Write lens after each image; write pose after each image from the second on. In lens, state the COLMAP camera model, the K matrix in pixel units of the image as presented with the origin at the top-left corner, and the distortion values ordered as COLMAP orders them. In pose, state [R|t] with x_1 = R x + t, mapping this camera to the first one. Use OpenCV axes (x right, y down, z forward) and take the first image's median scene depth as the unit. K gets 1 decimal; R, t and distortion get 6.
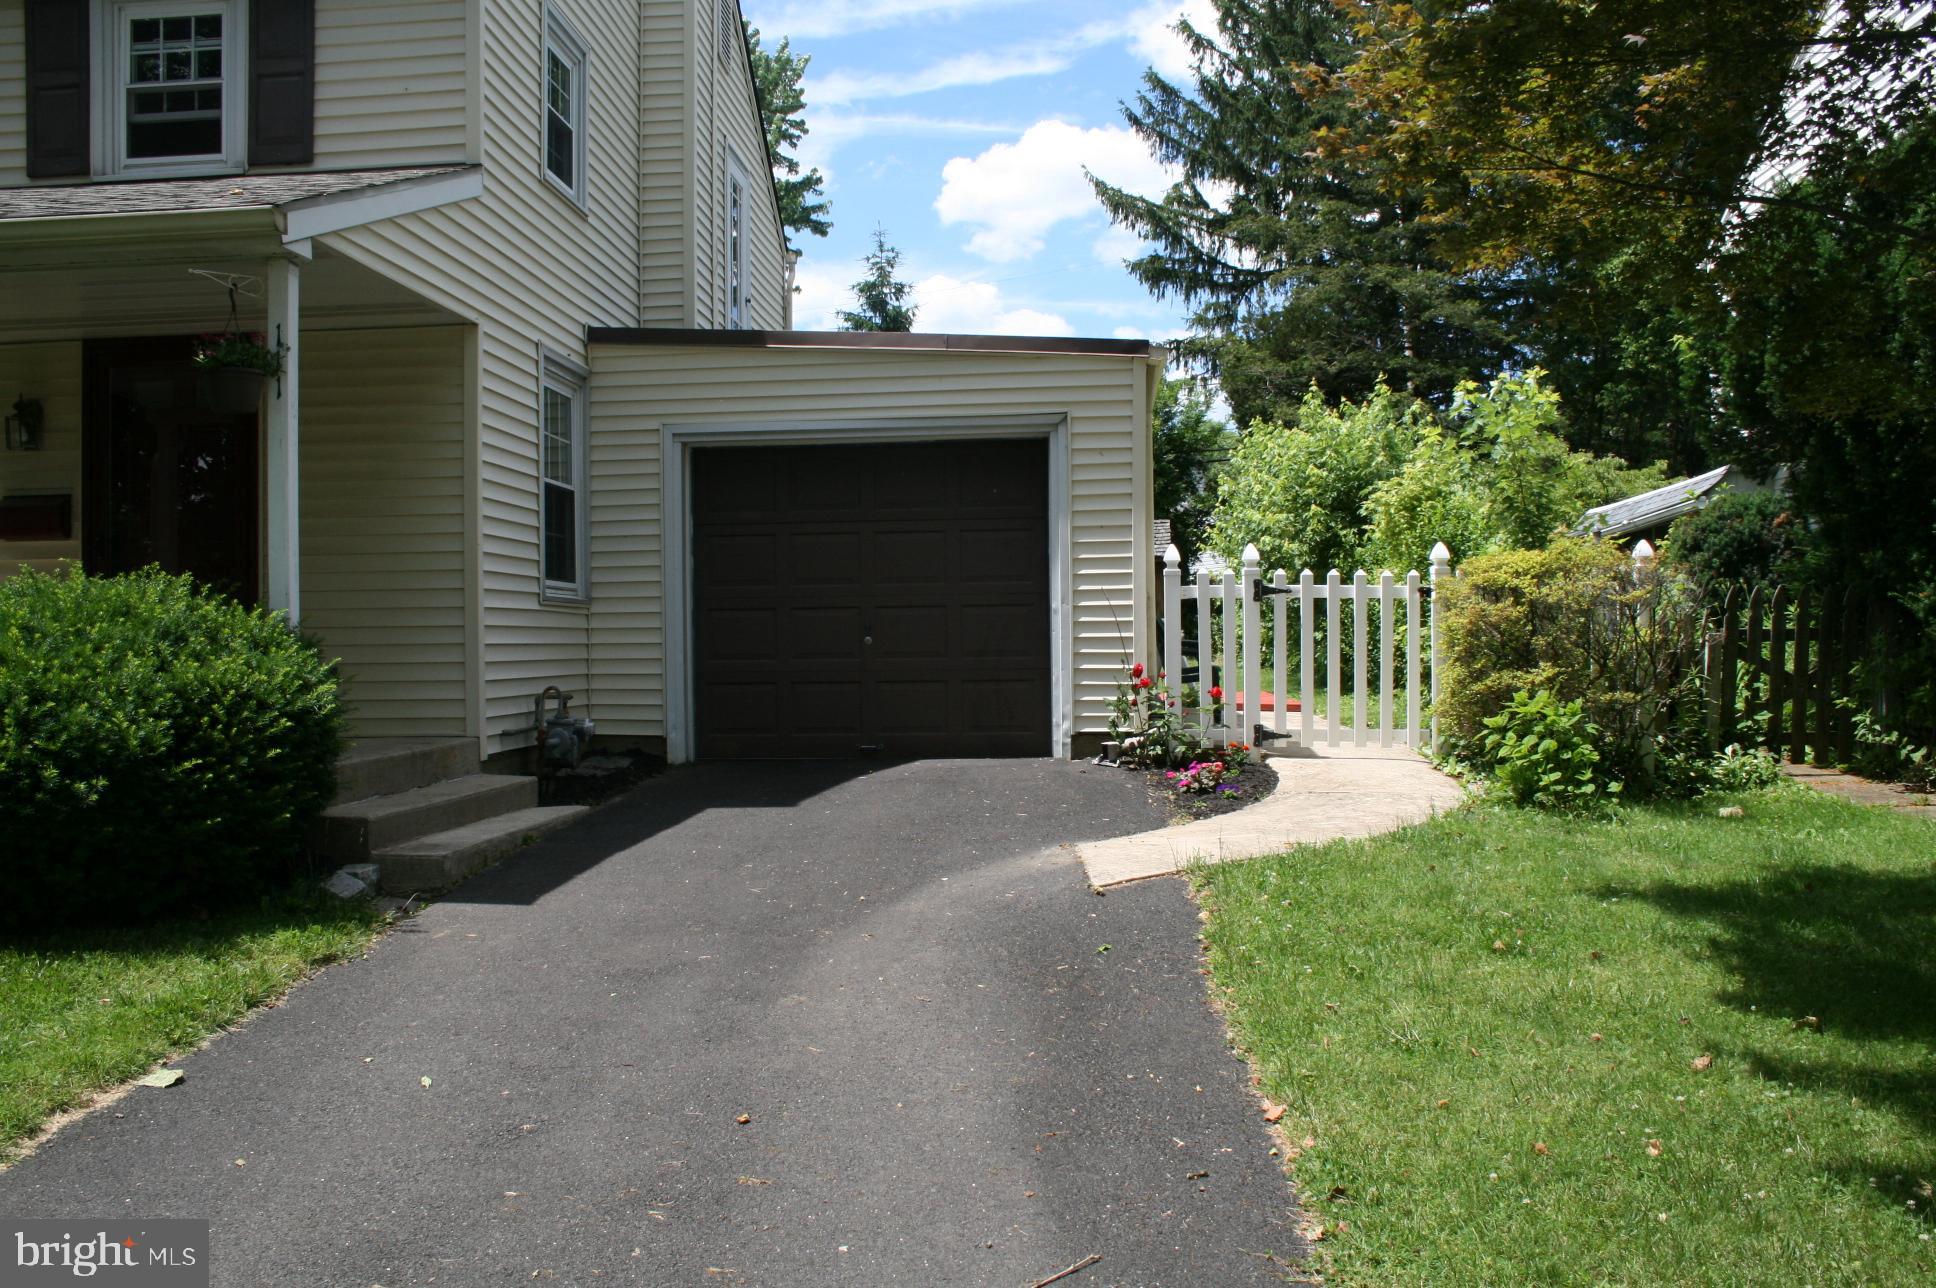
lens RADIAL K [[1626.7, 0, 965.2], [0, 1626.7, 656.1], [0, 0, 1]] dist [-0.150005, 0.131702]
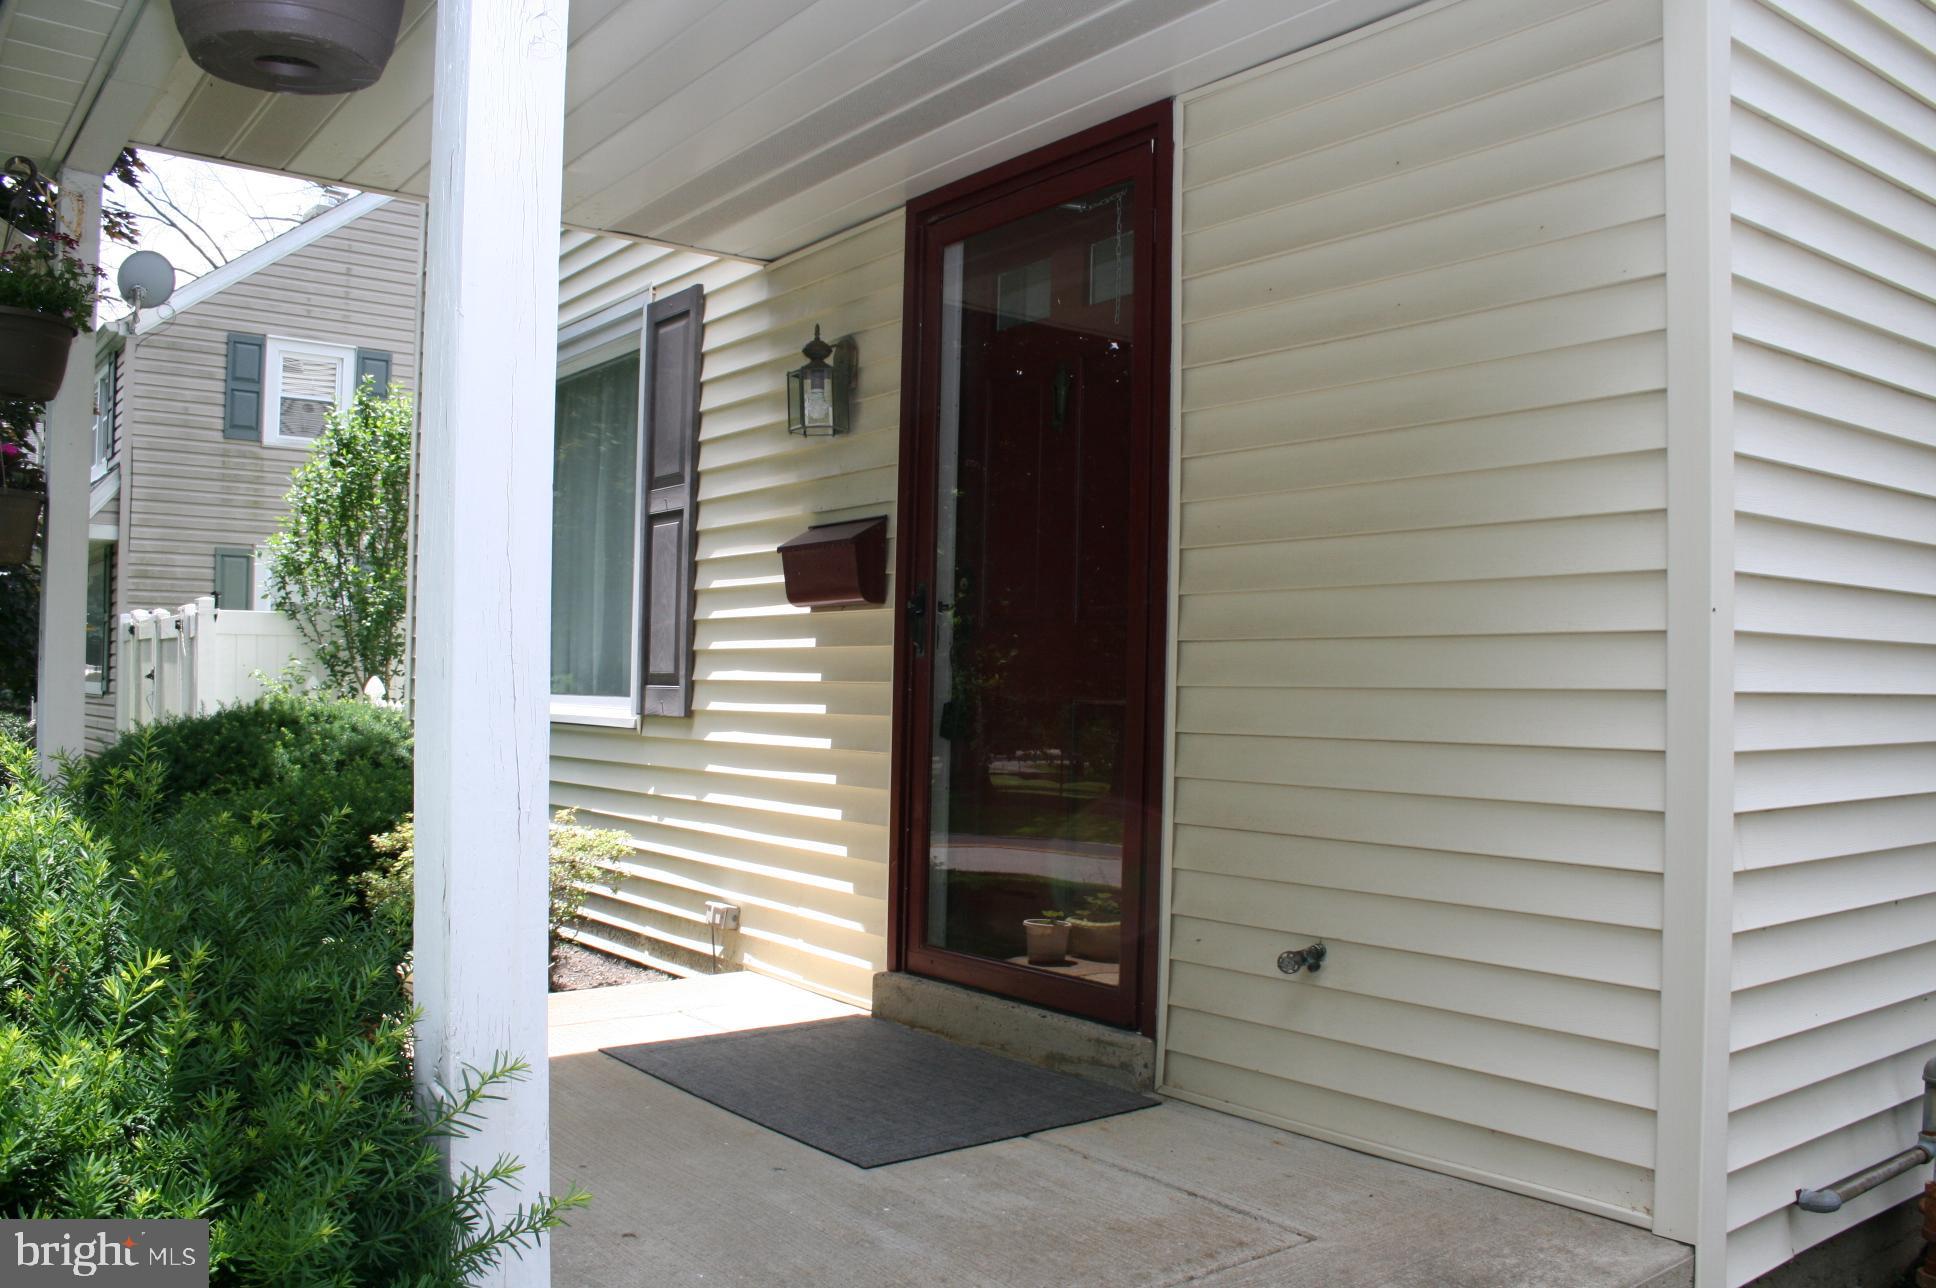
lens RADIAL K [[1626.7, 0, 965.2], [0, 1626.7, 656.1], [0, 0, 1]] dist [-0.150005, 0.131702]
pose [[0.667458, 0.009952, -0.744581, -0.172159], [-0.030548, 0.999435, -0.014026, -0.053070], [0.744020, 0.032107, 0.667385, 0.685950]]
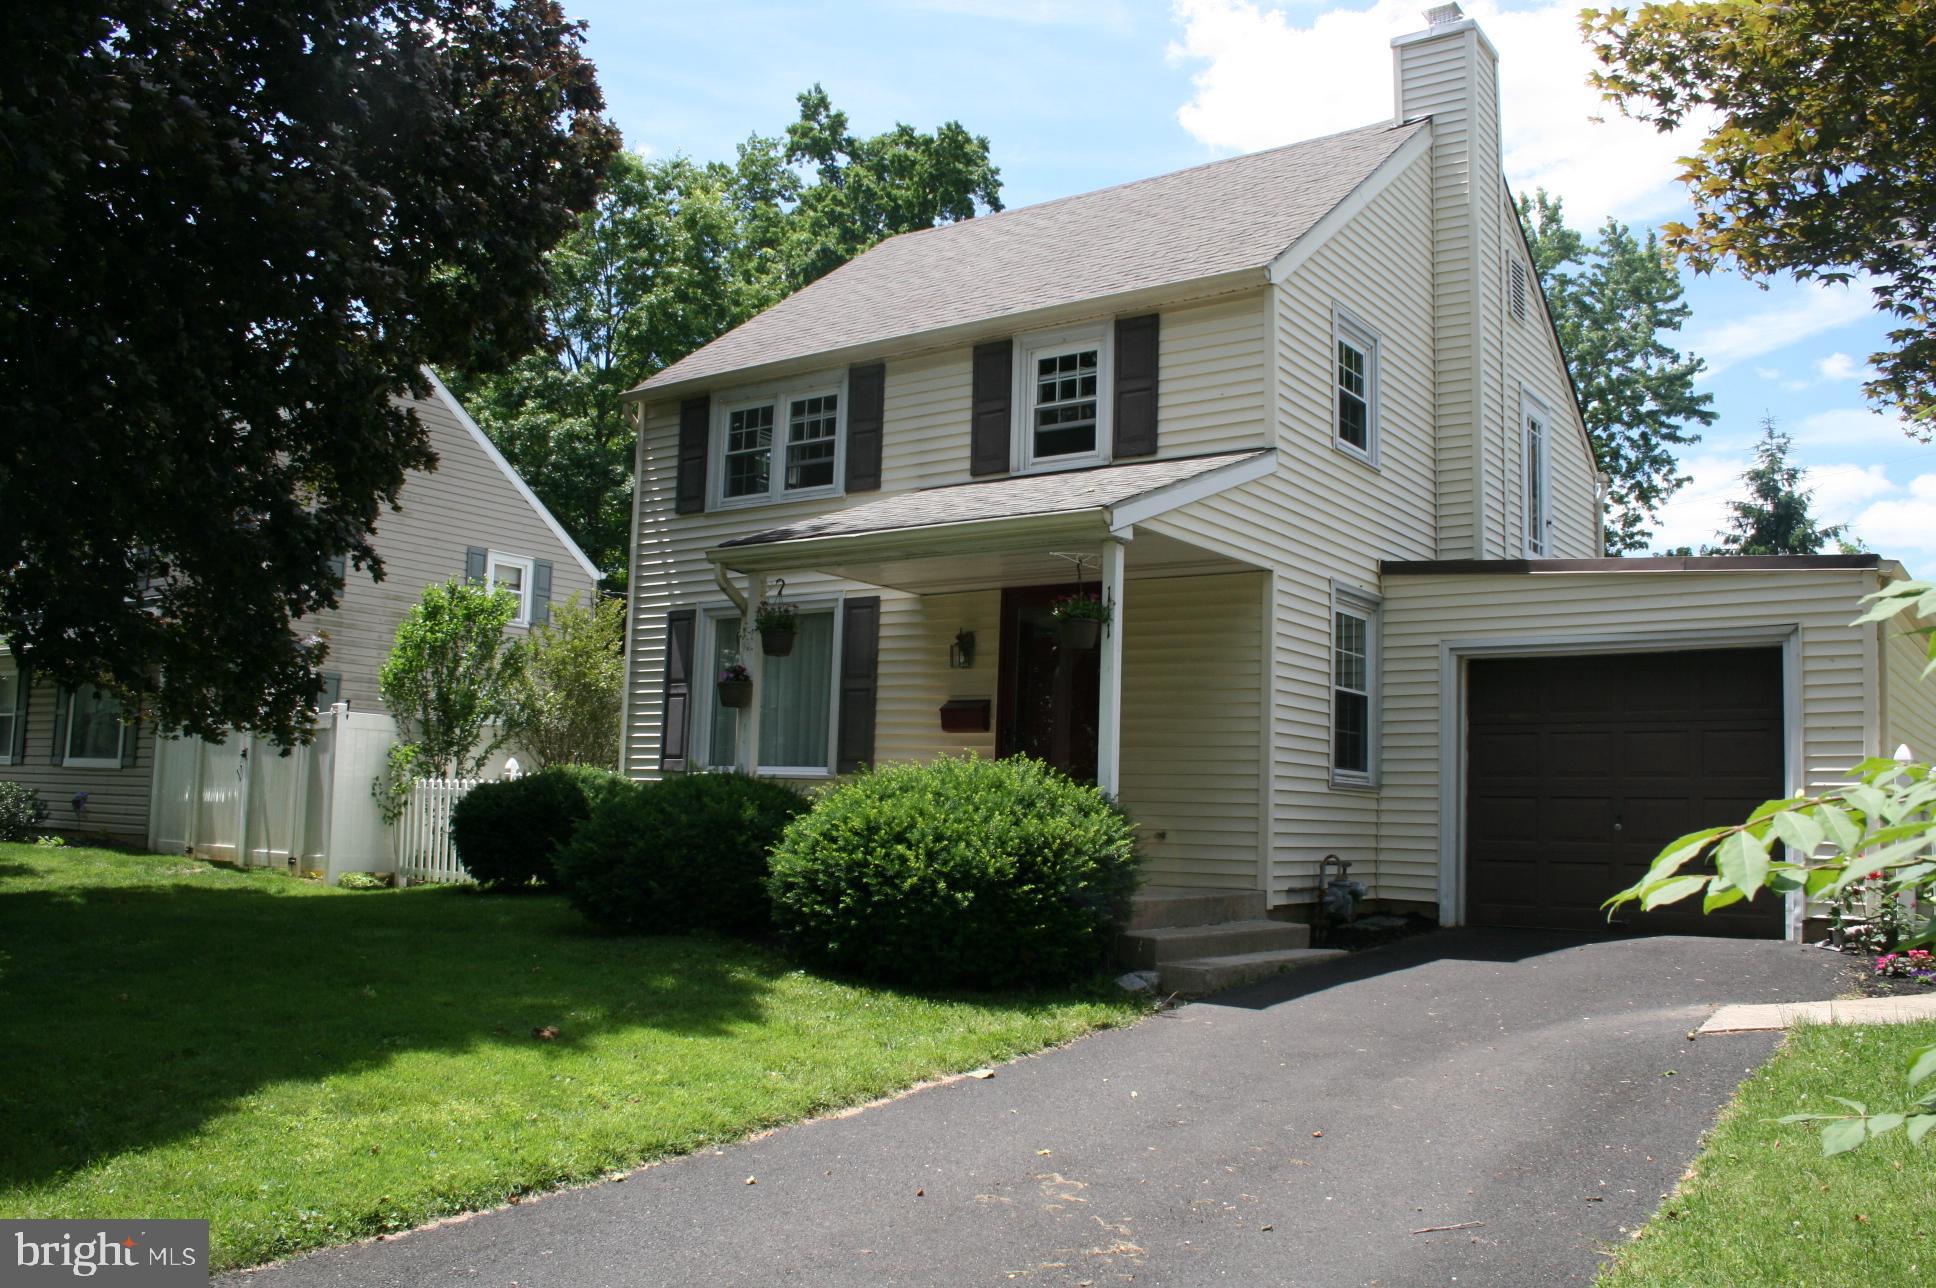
lens RADIAL K [[1626.7, 0, 965.2], [0, 1626.7, 656.1], [0, 0, 1]] dist [-0.150005, 0.131702]
pose [[0.843338, -0.017249, -0.537106, 0.186753], [-0.044404, 0.993830, -0.101638, 0.005731], [0.535545, 0.109564, 0.837369, -0.223253]]
